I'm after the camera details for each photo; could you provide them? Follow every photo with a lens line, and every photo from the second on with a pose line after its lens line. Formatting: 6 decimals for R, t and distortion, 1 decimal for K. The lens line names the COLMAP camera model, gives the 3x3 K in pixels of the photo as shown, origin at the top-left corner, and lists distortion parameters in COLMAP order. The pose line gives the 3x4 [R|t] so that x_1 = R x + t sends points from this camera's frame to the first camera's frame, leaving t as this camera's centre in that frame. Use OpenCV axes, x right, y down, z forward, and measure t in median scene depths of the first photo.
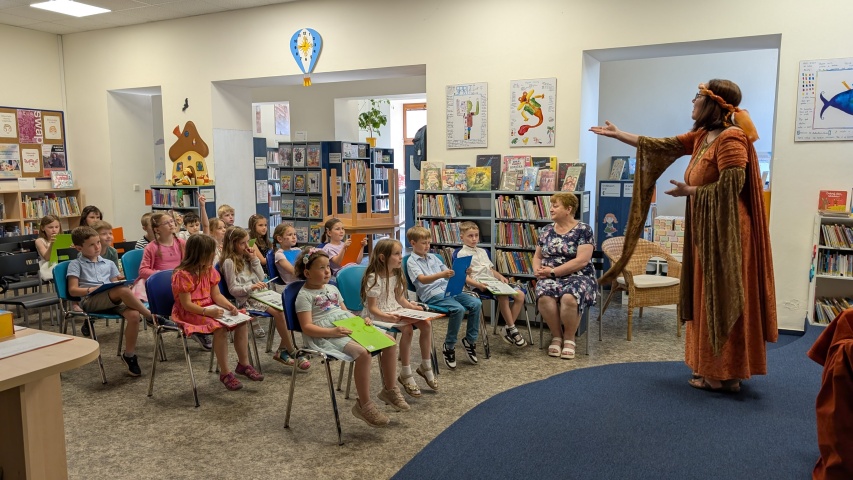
lens RADIAL K [[601.0, 0, 426.5], [0, 601.0, 240.0], [0, 0, 1]] dist [0.016379, -0.006908]
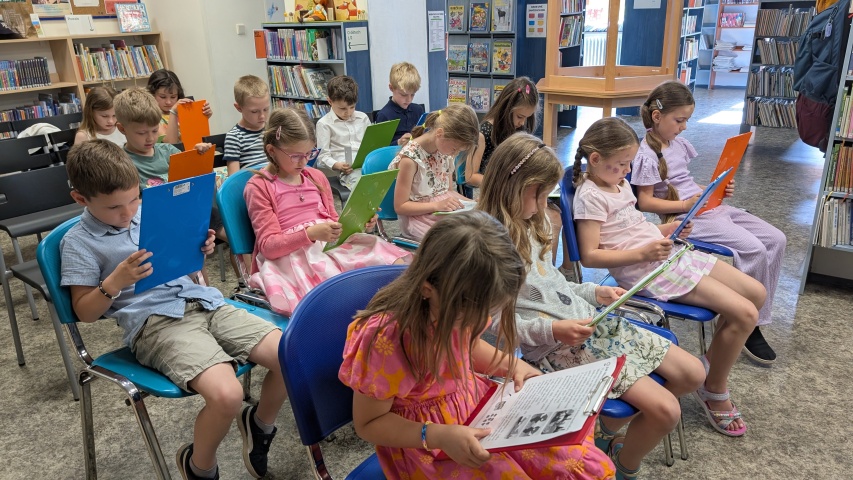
lens RADIAL K [[601.0, 0, 426.5], [0, 601.0, 240.0], [0, 0, 1]] dist [0.016379, -0.006908]
pose [[0.986982, 0.033158, -0.157377, -0.248219], [0.006605, 0.969334, 0.245659, -0.035362], [0.160696, -0.243501, 0.956496, 0.510325]]
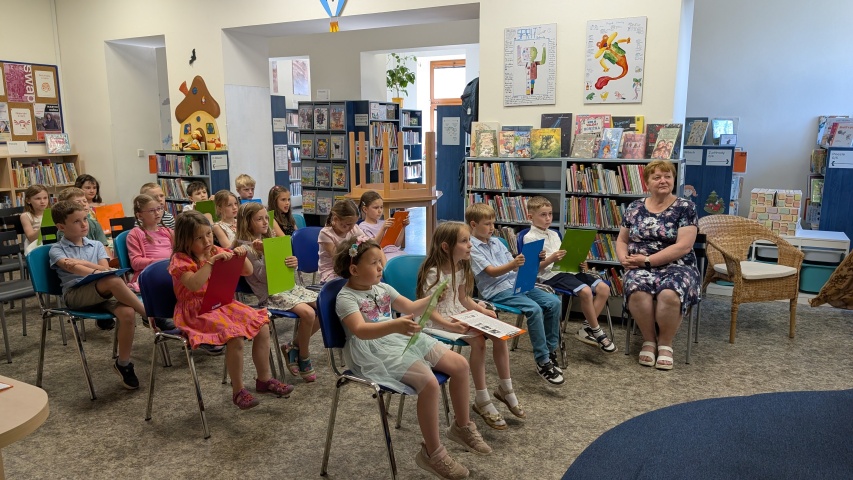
lens RADIAL K [[601.0, 0, 426.5], [0, 601.0, 240.0], [0, 0, 1]] dist [0.016379, -0.006908]
pose [[0.999705, 0.005514, -0.023663, -0.052796], [-0.004150, 0.998348, 0.057299, -0.015713], [0.023940, -0.057184, 0.998077, 0.160900]]
